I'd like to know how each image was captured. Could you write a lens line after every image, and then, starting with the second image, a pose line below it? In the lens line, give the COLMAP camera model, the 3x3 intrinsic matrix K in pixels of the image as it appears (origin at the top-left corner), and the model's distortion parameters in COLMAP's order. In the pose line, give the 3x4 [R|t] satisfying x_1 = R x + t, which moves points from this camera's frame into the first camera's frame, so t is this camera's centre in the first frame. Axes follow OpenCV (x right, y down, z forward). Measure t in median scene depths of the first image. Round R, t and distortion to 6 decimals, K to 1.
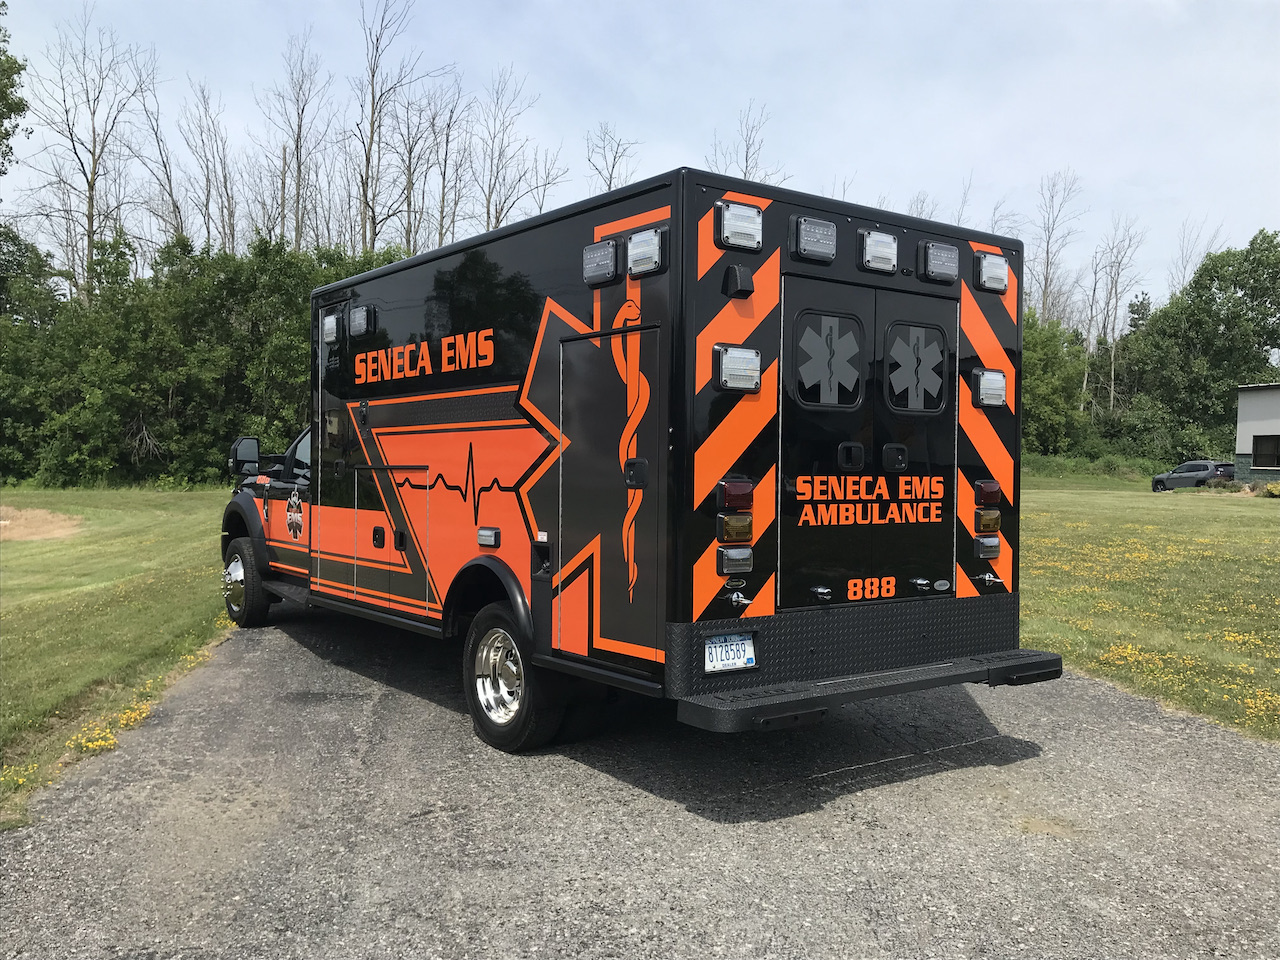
lens RADIAL K [[1088.6, 0, 633.0], [0, 1088.6, 473.8], [0, 0, 1]] dist [0.066139, -0.020662]
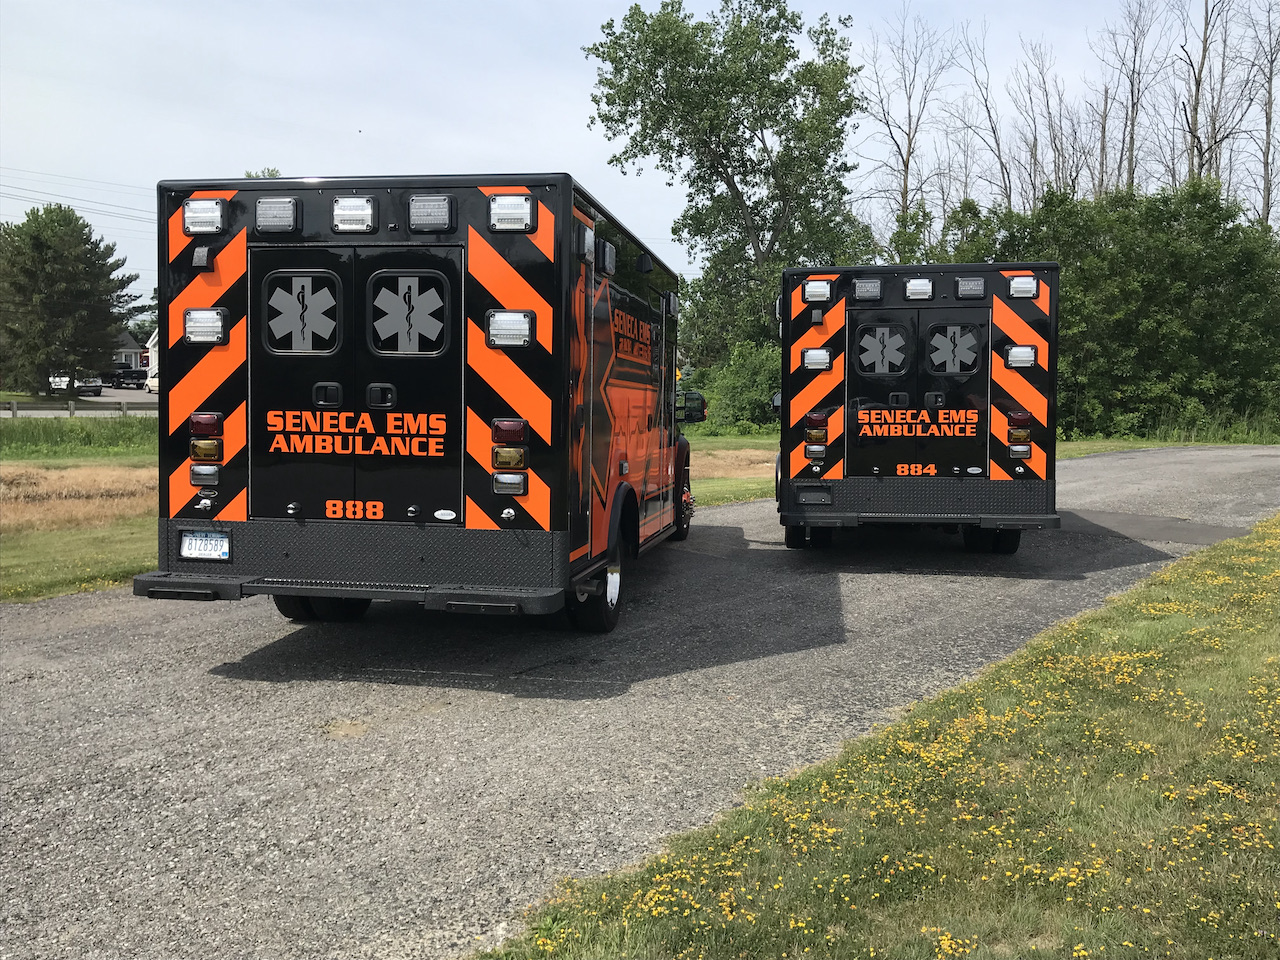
lens RADIAL K [[1109.8, 0, 639.1], [0, 1109.8, 476.9], [0, 0, 1]] dist [0.011699, -0.032463]
pose [[0.701052, 0.042610, -0.711836, 1.327466], [-0.014022, 0.998844, 0.045980, 0.012742], [0.712972, -0.022253, 0.700839, 0.415142]]
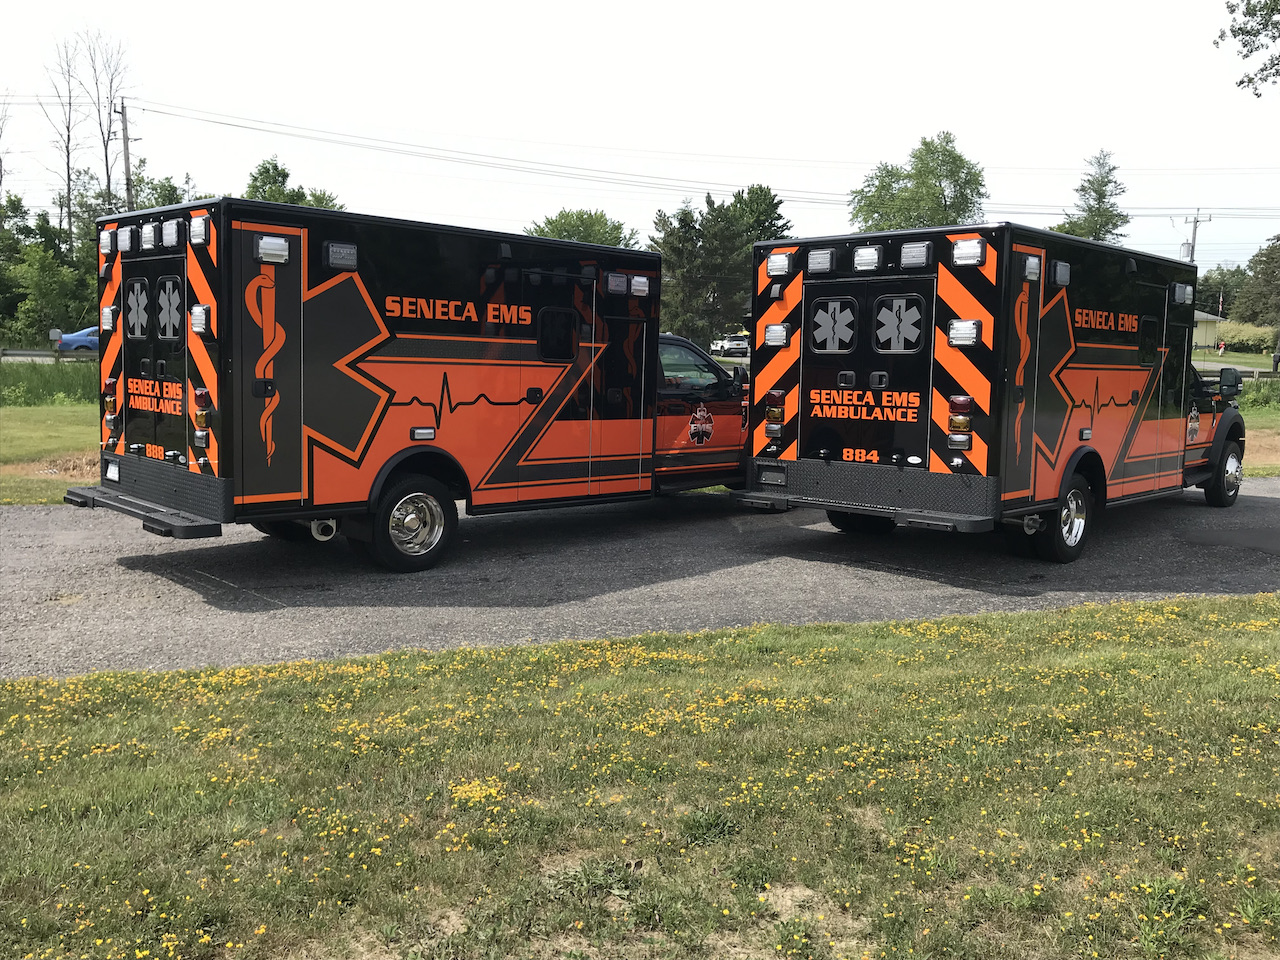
lens RADIAL K [[1088.6, 0, 668.3], [0, 1088.6, 488.8], [0, 0, 1]] dist [0.066139, -0.020662]
pose [[0.210769, 0.095786, -0.972832, 1.944349], [-0.022492, 0.995399, 0.093135, 0.002256], [0.977277, 0.002251, 0.211953, 0.352260]]
